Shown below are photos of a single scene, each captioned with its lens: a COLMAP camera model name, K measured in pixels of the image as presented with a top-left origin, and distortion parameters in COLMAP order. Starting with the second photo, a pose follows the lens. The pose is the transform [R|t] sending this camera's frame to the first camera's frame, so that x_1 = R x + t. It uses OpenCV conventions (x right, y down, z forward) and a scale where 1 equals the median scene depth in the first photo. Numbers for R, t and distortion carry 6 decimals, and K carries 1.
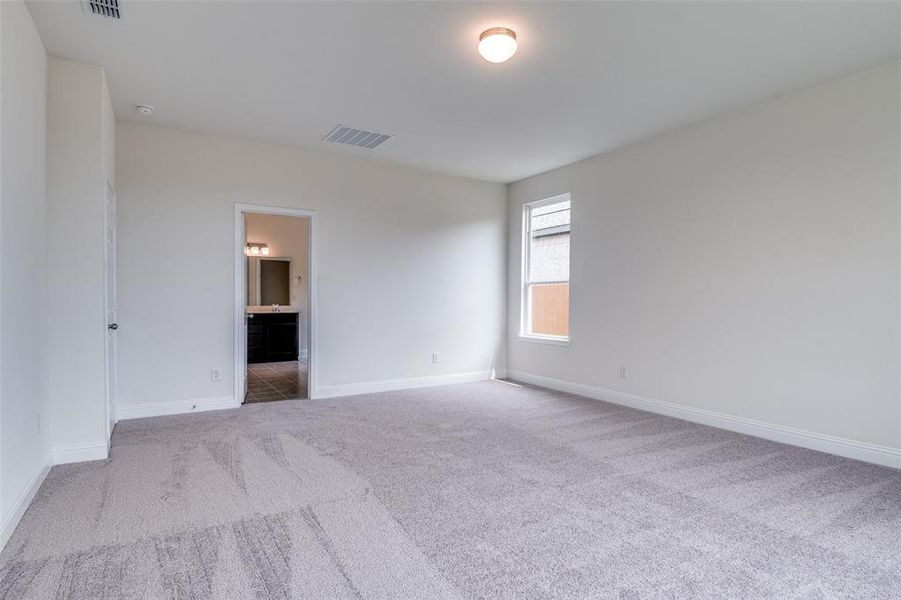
lens RADIAL K [[470.2, 0, 456.4], [0, 470.2, 305.3], [0, 0, 1]] dist [-0.000380, -0.000686]
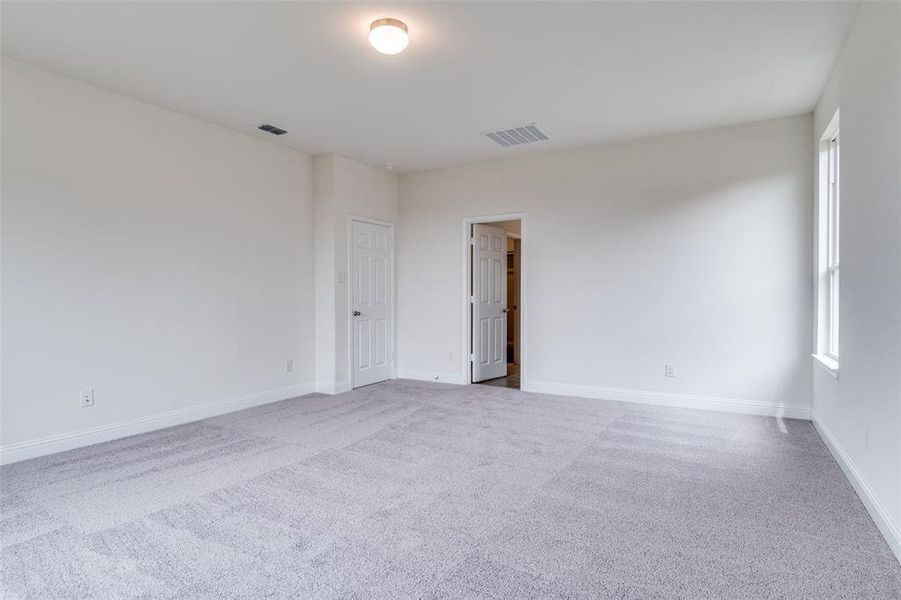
lens RADIAL K [[470.2, 0, 448.4], [0, 470.2, 299.5], [0, 0, 1]] dist [-0.000380, -0.000686]
pose [[0.469253, 0.002015, -0.883062, 0.561373], [-0.006592, 0.999978, -0.001222, -0.002883], [0.883039, 0.006395, 0.469256, 0.365048]]
